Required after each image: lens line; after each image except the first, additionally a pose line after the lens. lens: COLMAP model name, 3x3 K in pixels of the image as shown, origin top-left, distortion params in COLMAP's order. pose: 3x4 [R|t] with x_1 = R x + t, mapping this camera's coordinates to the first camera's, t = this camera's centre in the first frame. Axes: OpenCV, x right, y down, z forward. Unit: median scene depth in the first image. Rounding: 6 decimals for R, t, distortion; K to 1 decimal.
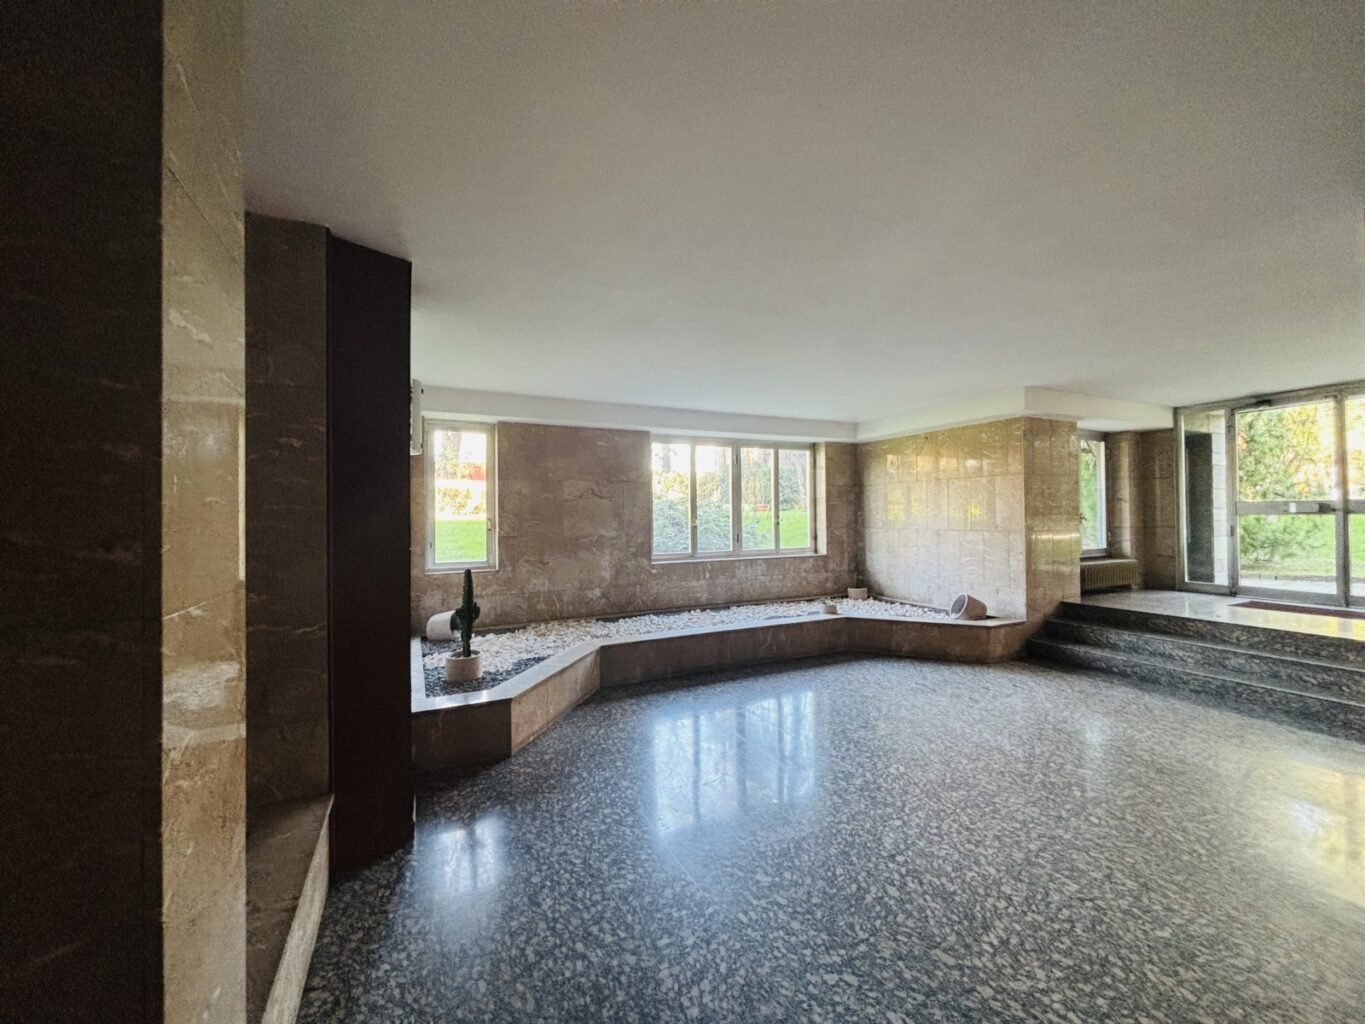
lens RADIAL K [[546.7, 0, 682.9], [0, 546.7, 509.5], [0, 0, 1]] dist [-0.001581, -0.000052]
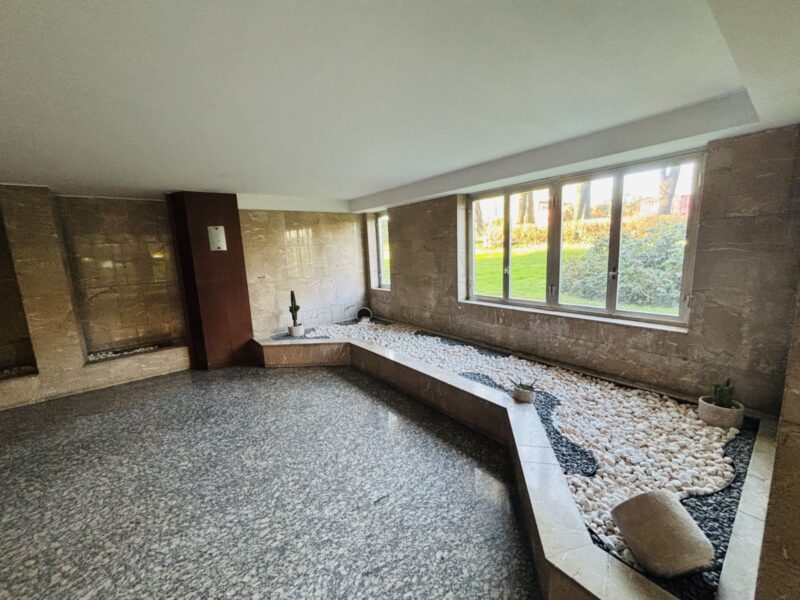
lens RADIAL K [[319.5, 0, 401.2], [0, 319.5, 298.7], [0, 0, 1]] dist [-0.001042, -0.000283]
pose [[0.220348, 0.159263, -0.962332, 0.668634], [0.051319, 0.983321, 0.174487, -0.047968], [0.974070, -0.087834, 0.208499, 0.747370]]
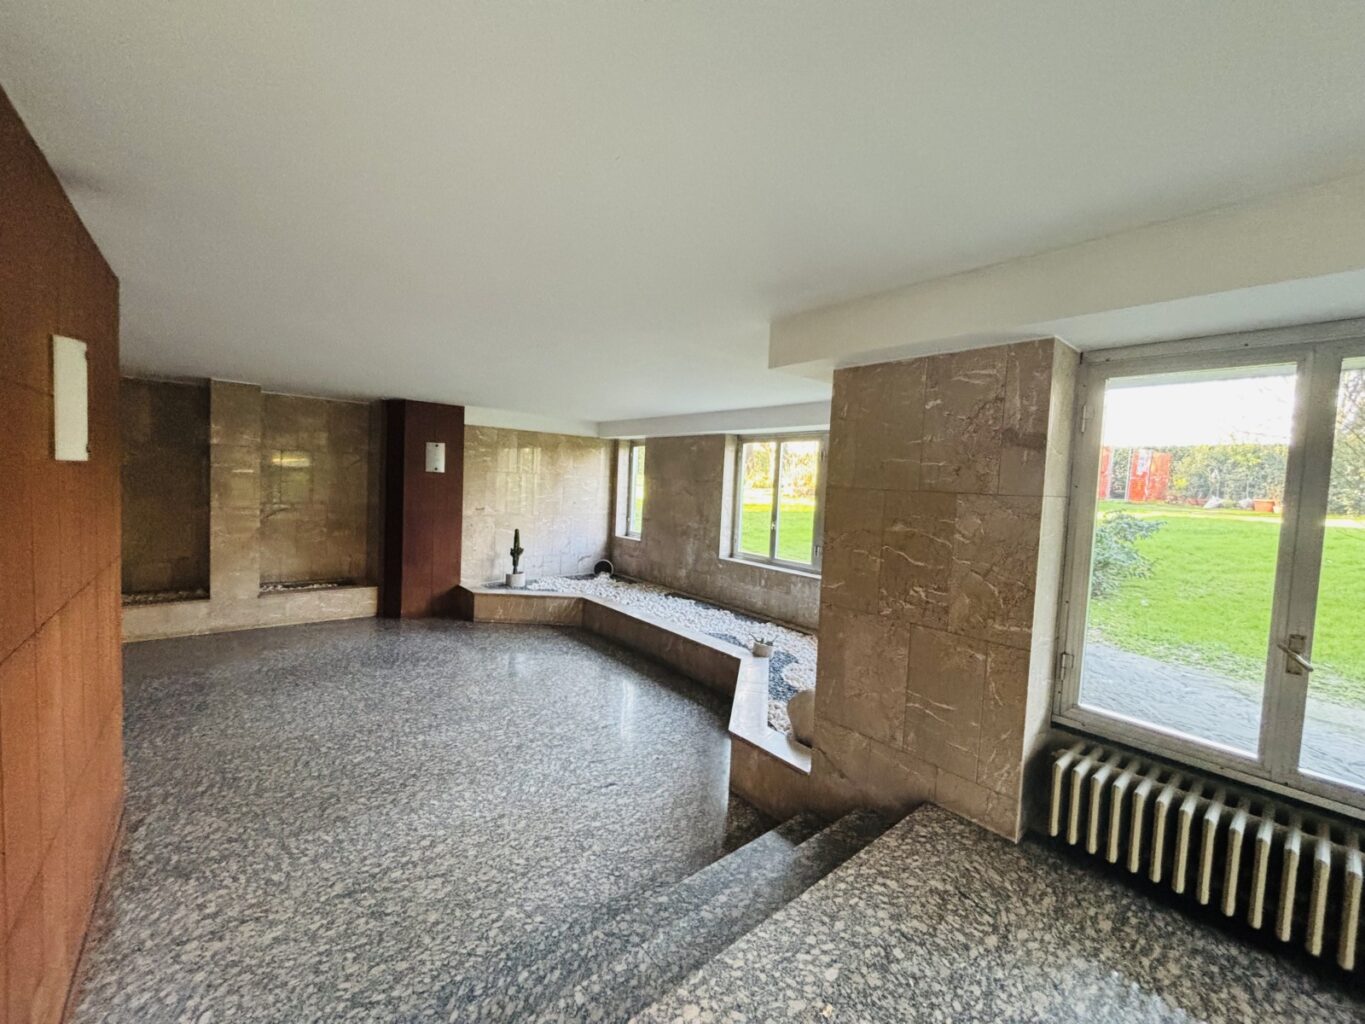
lens RADIAL K [[545.2, 0, 684.5], [0, 545.2, 509.9], [0, 0, 1]] dist [-0.001042, -0.000283]
pose [[0.245307, 0.077431, -0.966348, 1.001411], [-0.038899, 0.996789, 0.069996, -0.071607], [0.968665, 0.020419, 0.247531, 0.699384]]
